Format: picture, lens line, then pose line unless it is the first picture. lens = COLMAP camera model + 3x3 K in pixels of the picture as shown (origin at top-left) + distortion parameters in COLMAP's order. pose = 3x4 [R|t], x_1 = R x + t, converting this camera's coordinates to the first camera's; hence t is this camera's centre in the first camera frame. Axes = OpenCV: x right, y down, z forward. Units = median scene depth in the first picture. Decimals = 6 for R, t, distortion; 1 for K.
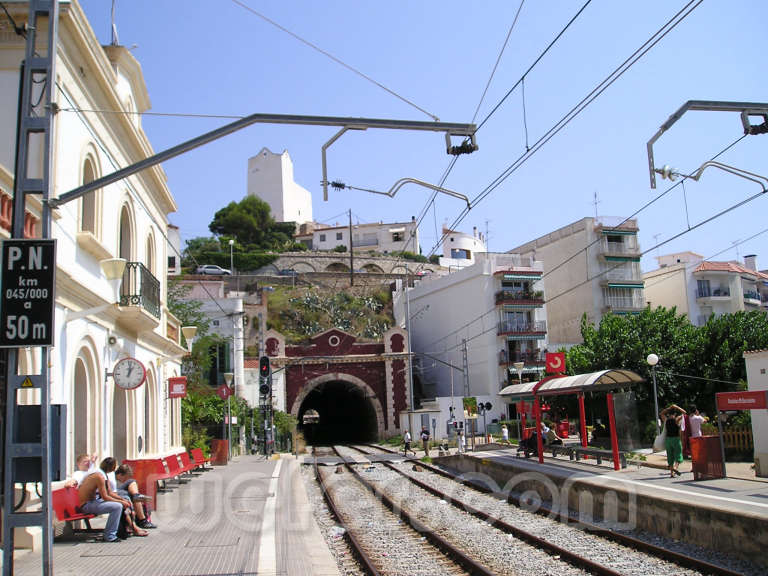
lens RADIAL K [[796.0, 0, 404.1], [0, 796.0, 286.9], [0, 0, 1]] dist [-0.140276, 0.109156]
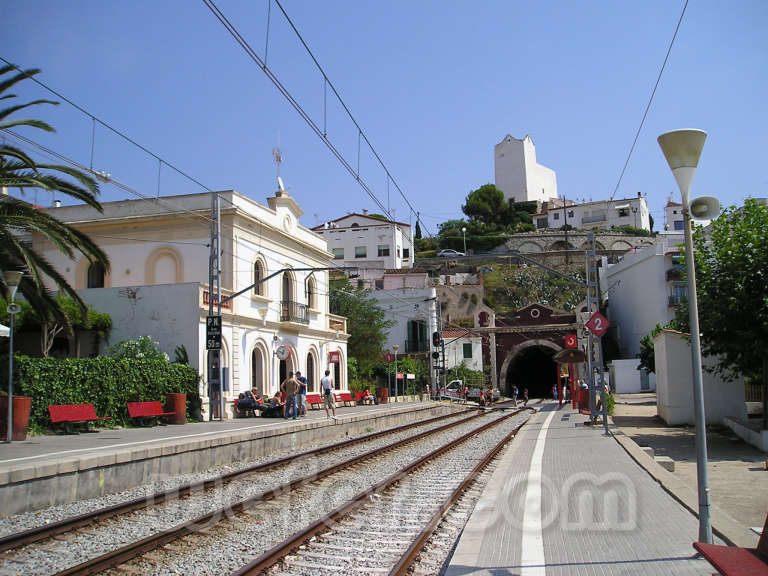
lens RADIAL K [[796.0, 0, 404.1], [0, 796.0, 286.9], [0, 0, 1]] dist [-0.140276, 0.109156]
pose [[0.933085, -0.022561, -0.358948, 0.161105], [0.040739, 0.998237, 0.043159, -0.032718], [0.357342, -0.054894, 0.932359, -0.199547]]
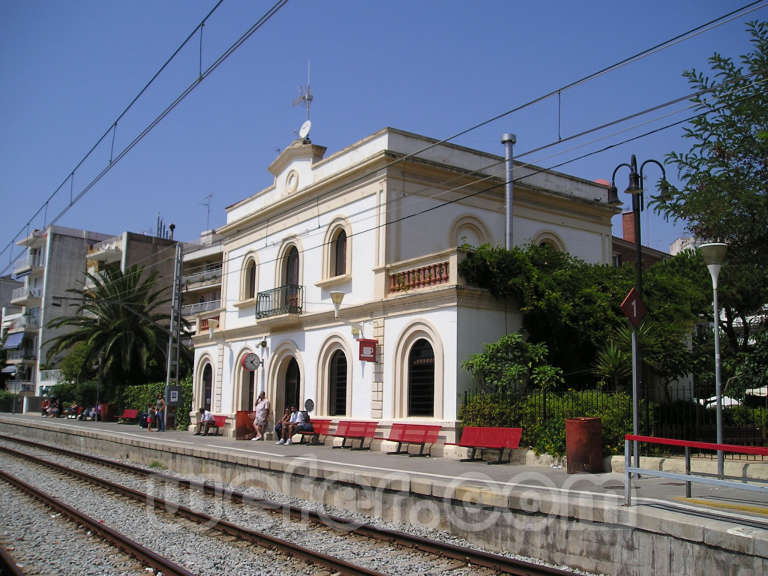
lens RADIAL K [[796.0, 0, 404.1], [0, 796.0, 286.9], [0, 0, 1]] dist [-0.140276, 0.109156]
pose [[-0.892401, -0.042284, -0.449258, 0.030464], [0.092672, 0.957204, -0.274174, 0.097042], [0.441625, -0.286307, -0.850292, 0.560022]]
